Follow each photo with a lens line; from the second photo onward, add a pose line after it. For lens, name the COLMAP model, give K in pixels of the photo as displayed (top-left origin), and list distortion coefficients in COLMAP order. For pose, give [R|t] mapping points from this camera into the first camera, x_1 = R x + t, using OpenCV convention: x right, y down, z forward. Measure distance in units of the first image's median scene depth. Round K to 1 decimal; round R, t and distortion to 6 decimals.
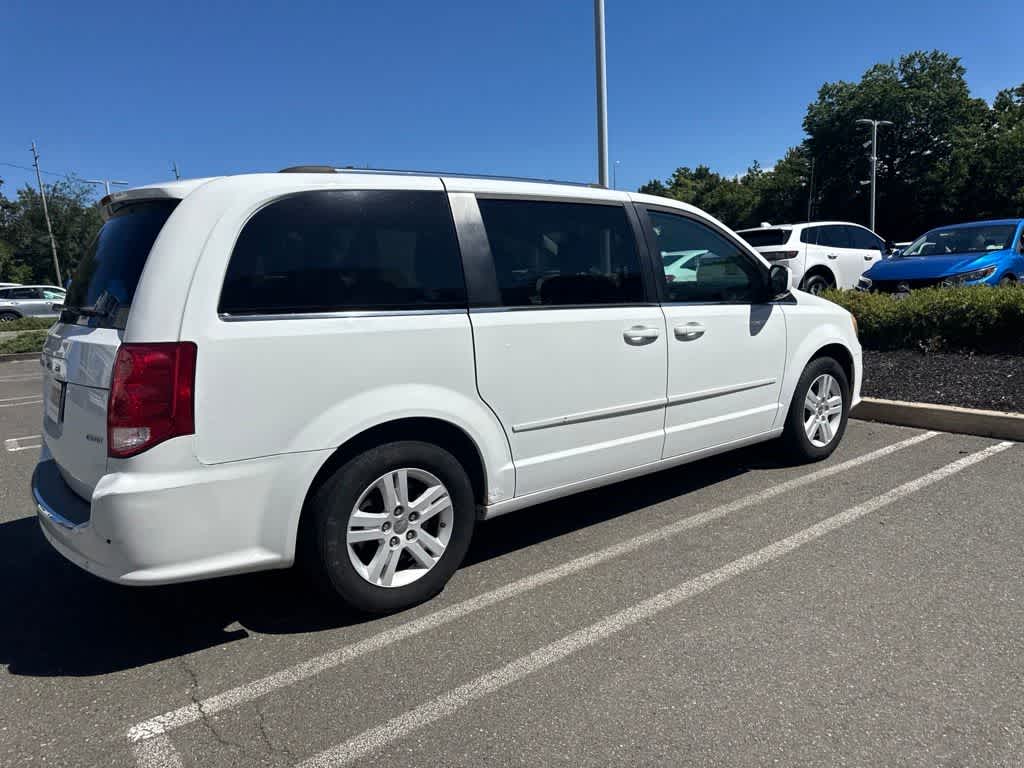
lens RADIAL K [[725.2, 0, 520.2], [0, 725.2, 383.8], [0, 0, 1]] dist [0.026525, -0.030228]
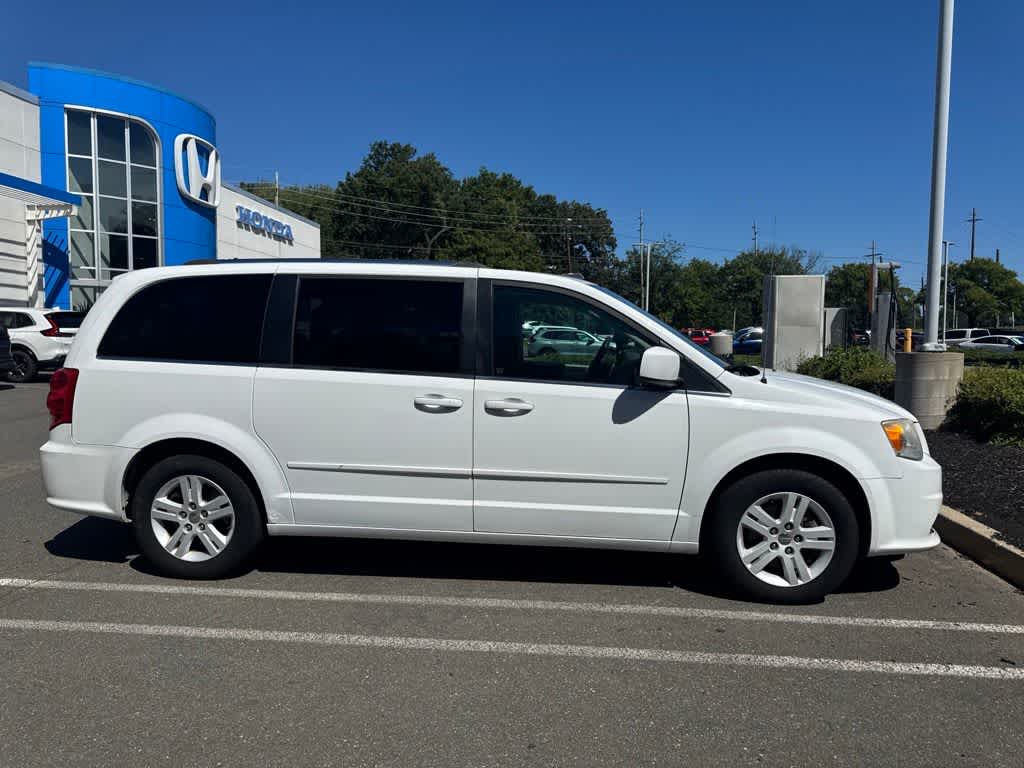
lens RADIAL K [[725.2, 0, 513.9], [0, 725.2, 387.4], [0, 0, 1]] dist [0.026525, -0.030228]
pose [[0.717451, 0.099318, -0.689493, 1.044277], [-0.142842, 0.989727, -0.006068, -0.108617], [0.681807, 0.102842, 0.724267, 0.343759]]
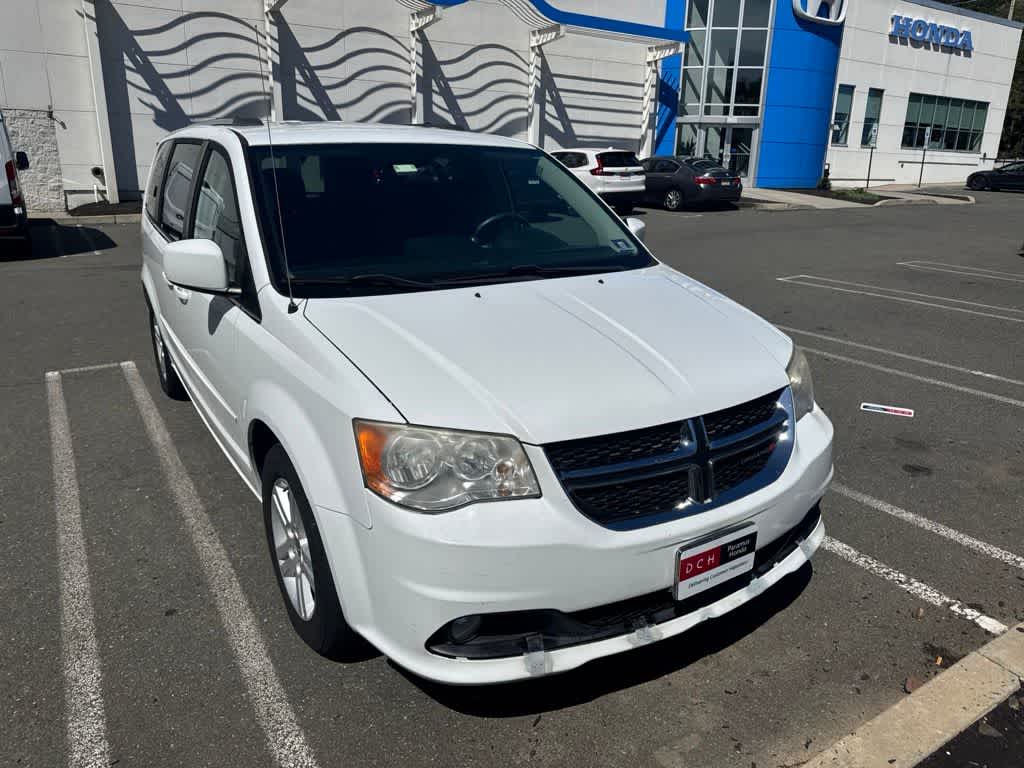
lens RADIAL K [[725.2, 0, 517.9], [0, 725.2, 383.5], [0, 0, 1]] dist [0.026525, -0.030228]
pose [[-0.103033, 0.334603, -0.936710, 1.212693], [-0.157158, 0.924417, 0.347498, -0.392534], [0.982184, 0.183015, -0.042660, 1.673528]]
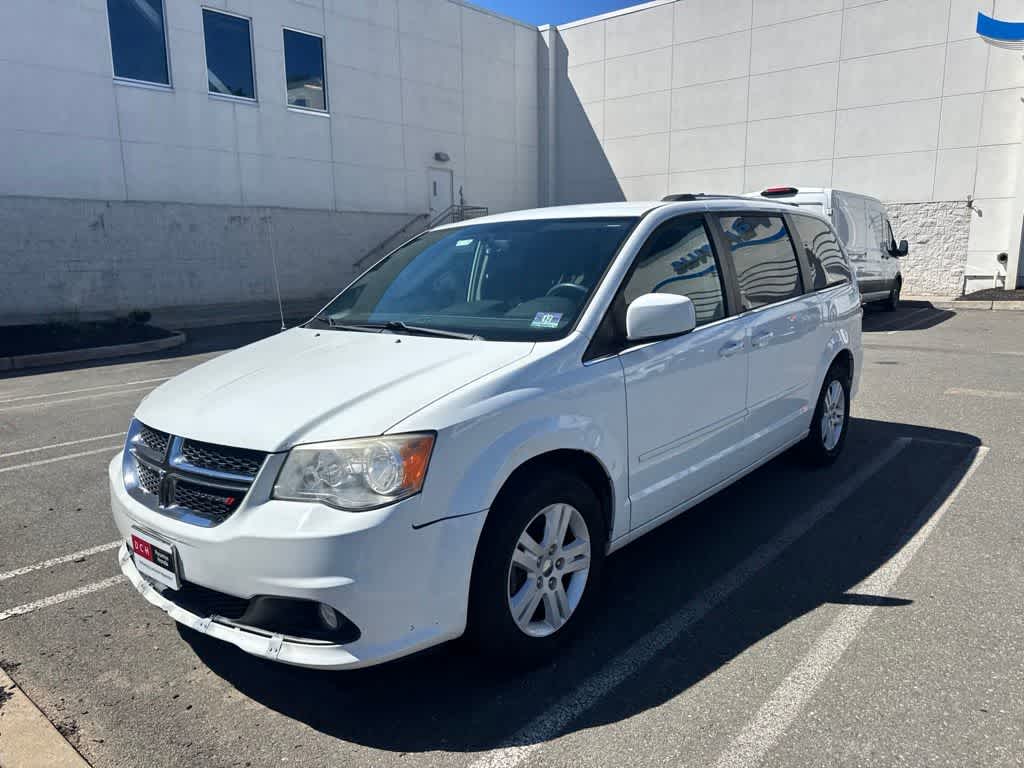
lens RADIAL K [[725.2, 0, 517.5], [0, 725.2, 389.2], [0, 0, 1]] dist [0.026525, -0.030228]
pose [[-0.979389, 0.100244, -0.175354, 0.403502], [0.036906, 0.942351, 0.332584, -0.457443], [0.198584, 0.319257, -0.926628, 2.559019]]
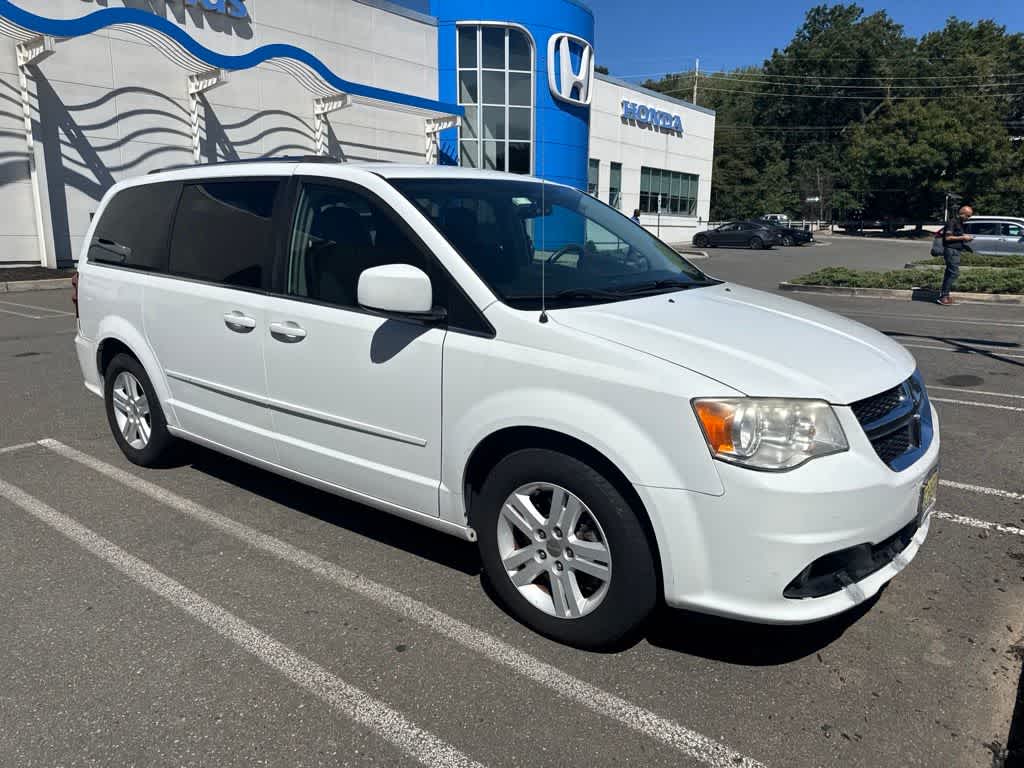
lens RADIAL K [[725.2, 0, 513.7], [0, 725.2, 382.1], [0, 0, 1]] dist [0.026525, -0.030228]
pose [[0.226166, 0.244399, -0.942931, 1.263819], [-0.155590, 0.964648, 0.212709, -0.271308], [0.961582, 0.098603, 0.256197, 1.200221]]
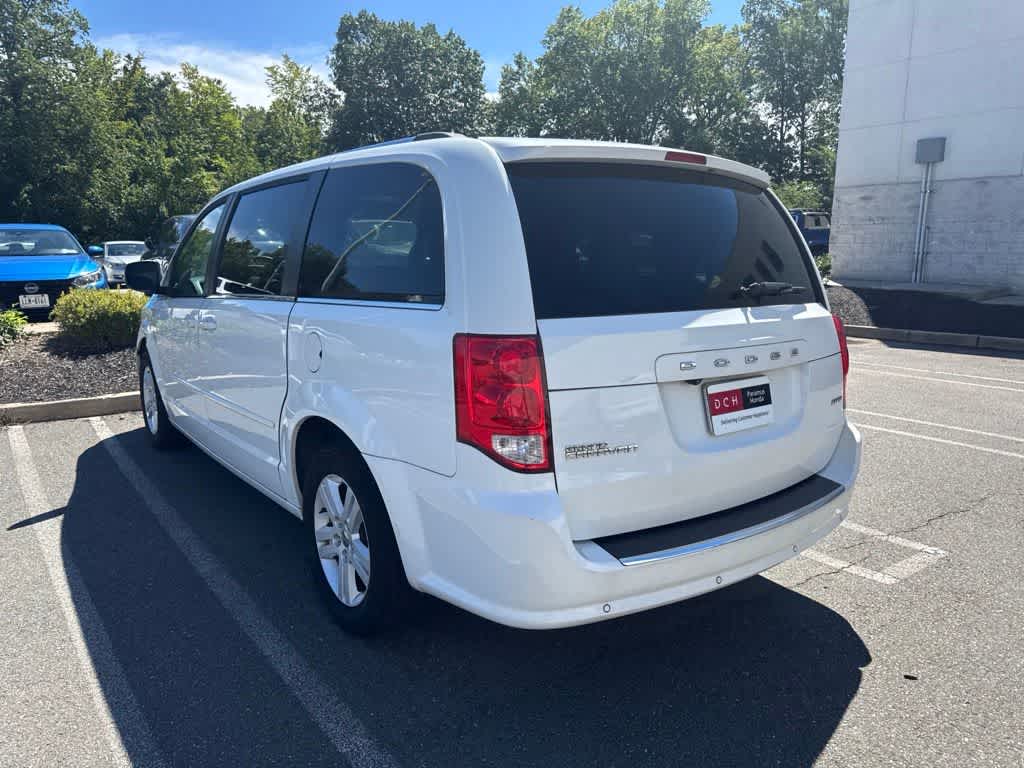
lens RADIAL K [[725.2, 0, 516.7], [0, 725.2, 390.5], [0, 0, 1]] dist [0.026525, -0.030228]
pose [[0.018062, -0.142095, 0.989688, -1.254364], [0.147751, 0.979361, 0.137916, -0.122910], [-0.988860, 0.143736, 0.038684, 1.068125]]
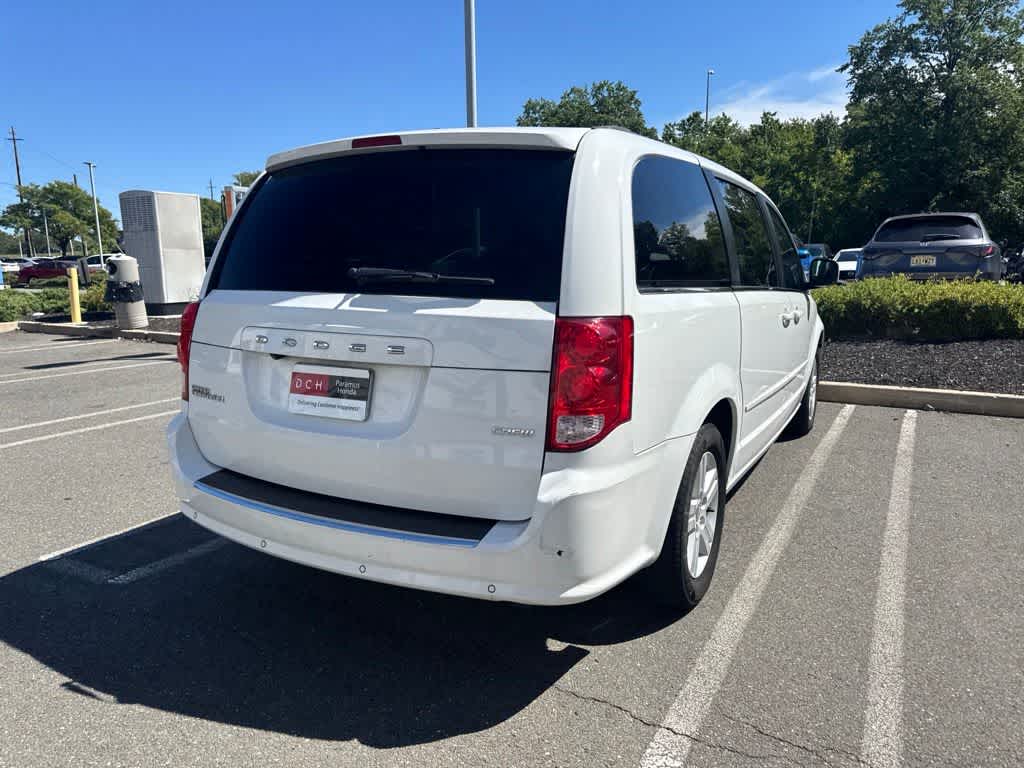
lens RADIAL K [[725.2, 0, 517.8], [0, 725.2, 384.5], [0, 0, 1]] dist [0.026525, -0.030228]
pose [[0.920052, -0.027291, 0.390845, -0.662311], [0.024901, 0.999627, 0.011182, 0.009041], [-0.391005, -0.000556, 0.920388, 0.185257]]
